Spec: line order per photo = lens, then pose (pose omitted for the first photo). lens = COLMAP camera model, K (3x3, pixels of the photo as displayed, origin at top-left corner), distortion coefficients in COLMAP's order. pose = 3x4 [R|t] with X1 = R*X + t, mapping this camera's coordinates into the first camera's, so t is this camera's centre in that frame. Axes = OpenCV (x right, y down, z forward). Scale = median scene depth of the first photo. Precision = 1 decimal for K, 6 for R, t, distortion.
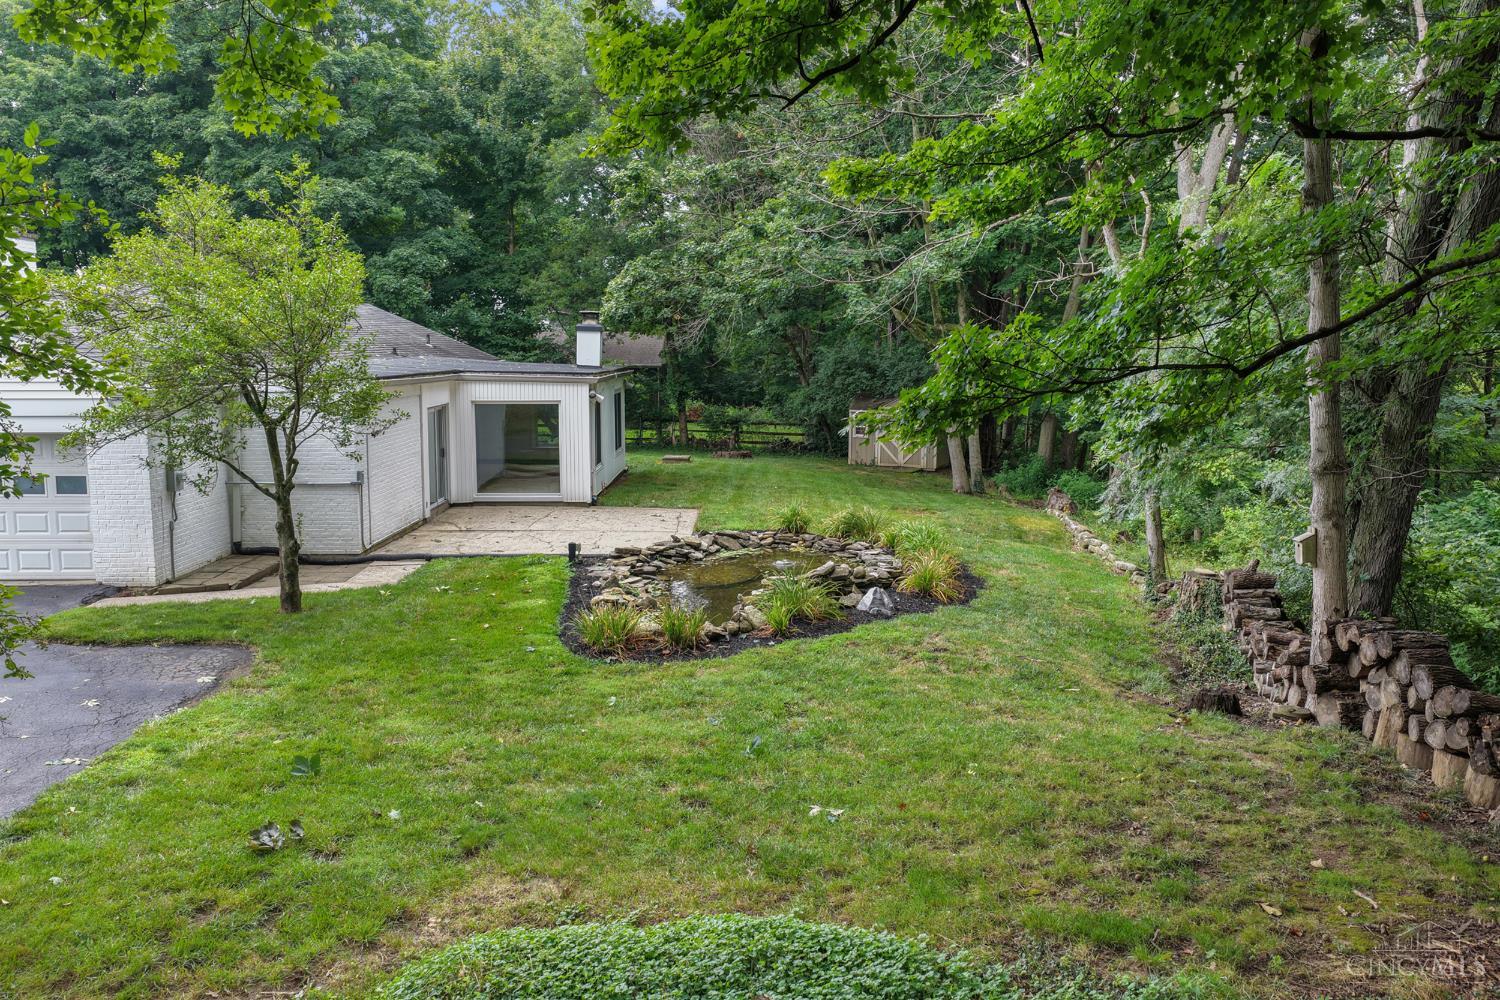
lens RADIAL K [[1236.1, 0, 748.8], [0, 1236.1, 496.7], [0, 0, 1]] dist [-0.009138, 0.014713]
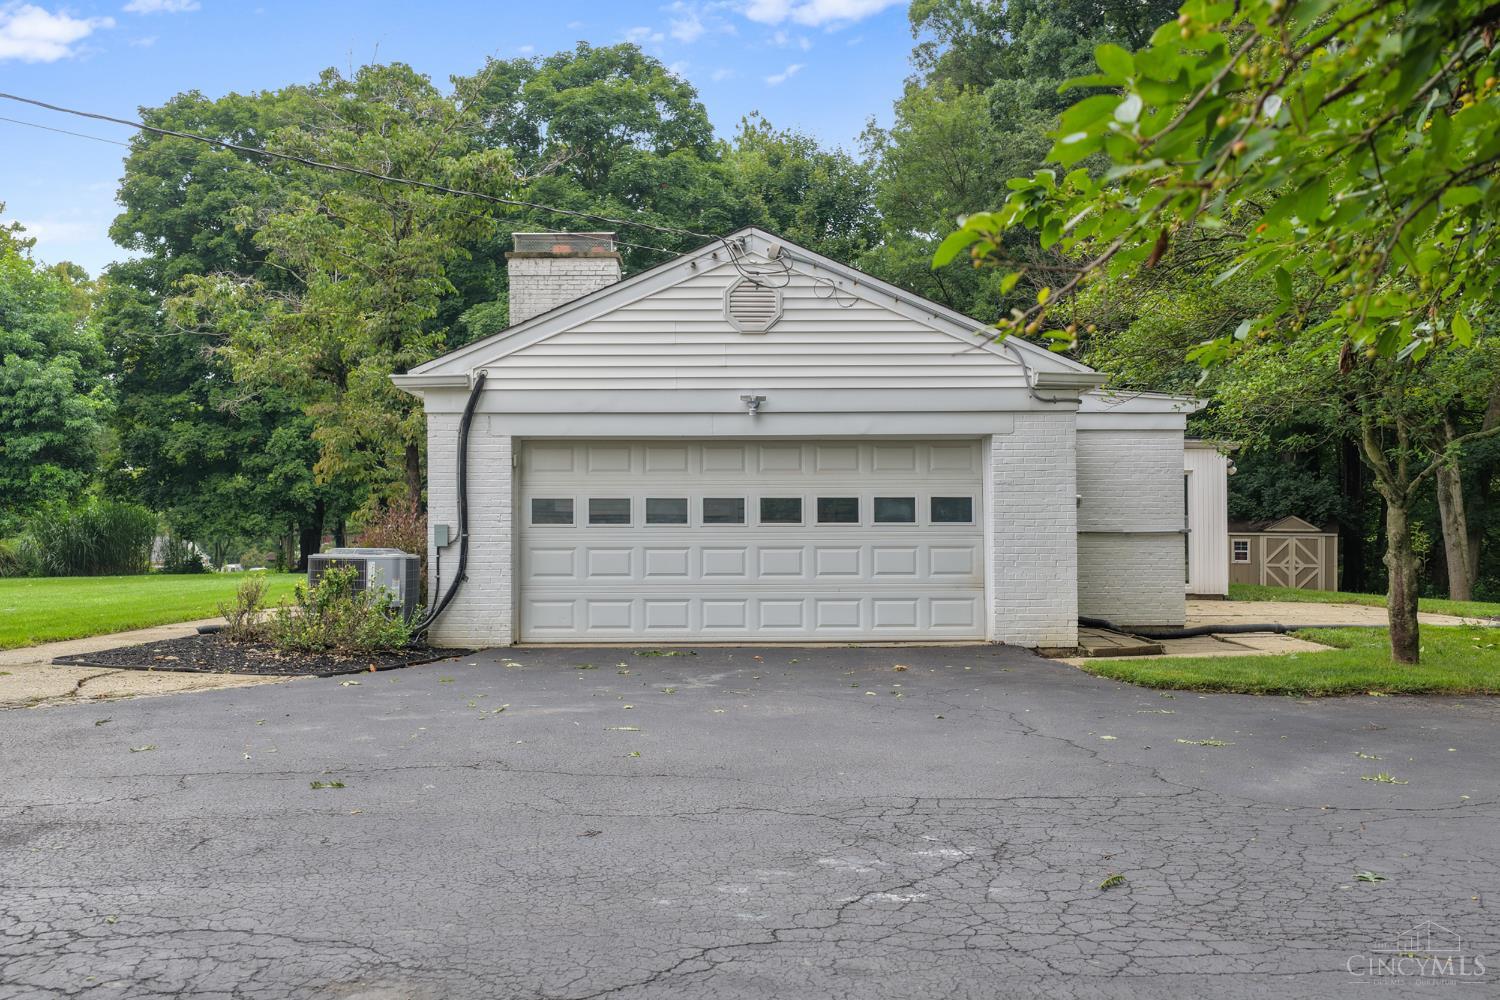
lens RADIAL K [[1236.1, 0, 750.6], [0, 1236.1, 502.7], [0, 0, 1]] dist [-0.009138, 0.014713]
pose [[0.999847, -0.005458, -0.016623, -0.438965], [0.003136, 0.990617, -0.136629, 0.057480], [0.017213, 0.136556, 0.990483, 0.182234]]
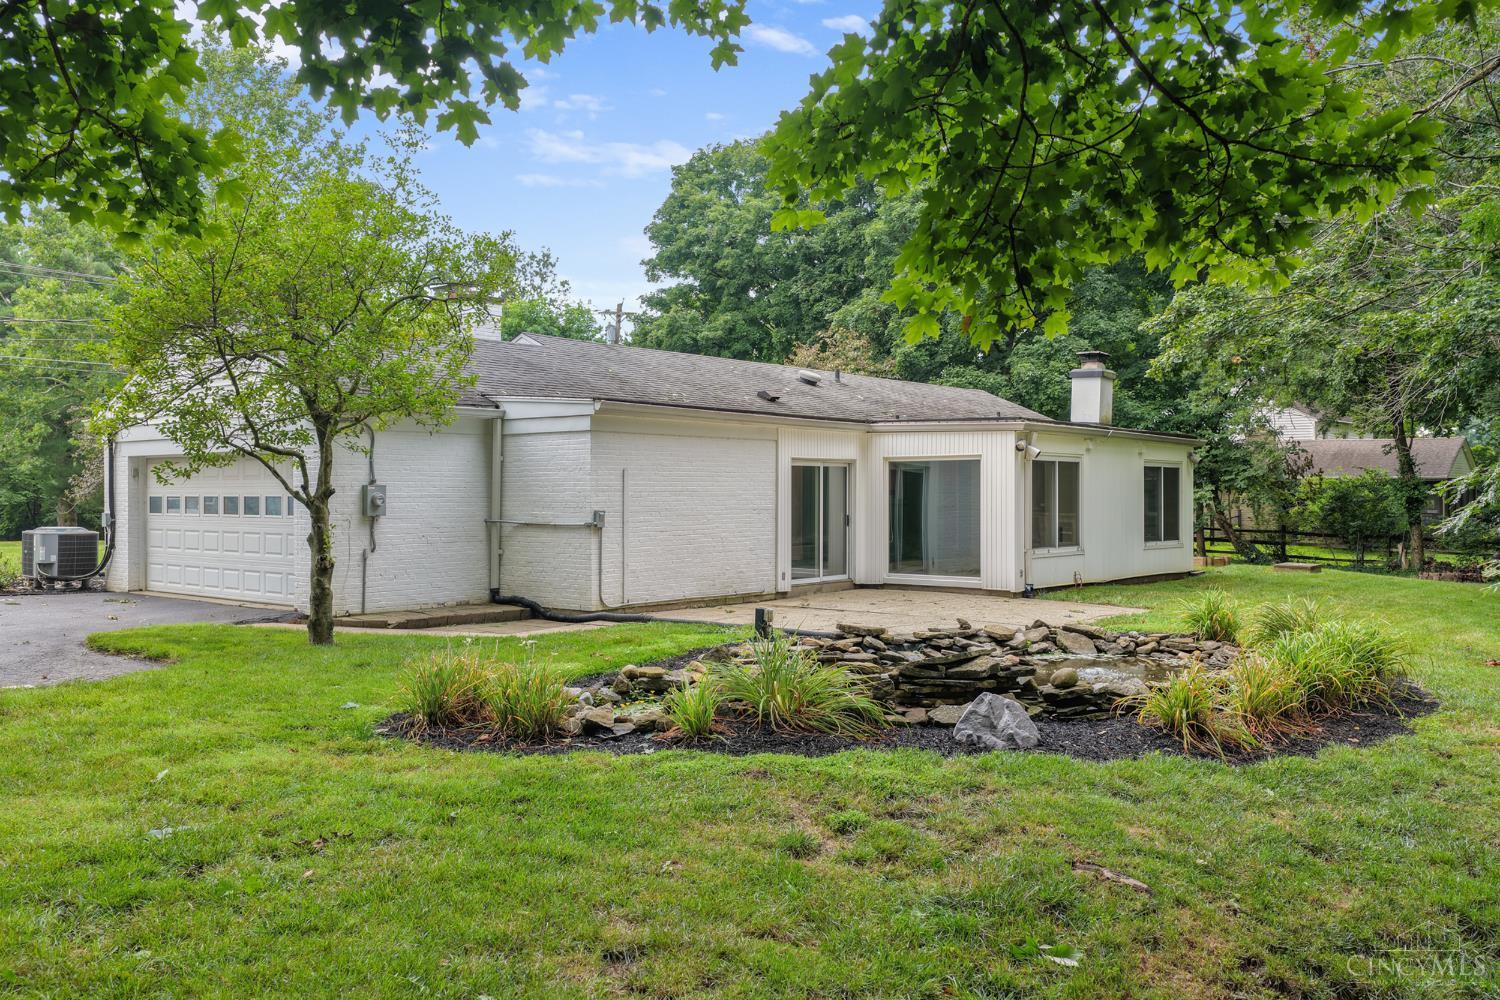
lens RADIAL K [[1236.1, 0, 748.8], [0, 1236.1, 499.5], [0, 0, 1]] dist [-0.009138, 0.014713]
pose [[0.768648, 0.002685, -0.639666, 0.223445], [-0.078598, 0.992810, -0.090279, 0.029657], [0.634825, 0.119669, 0.763333, 0.333704]]
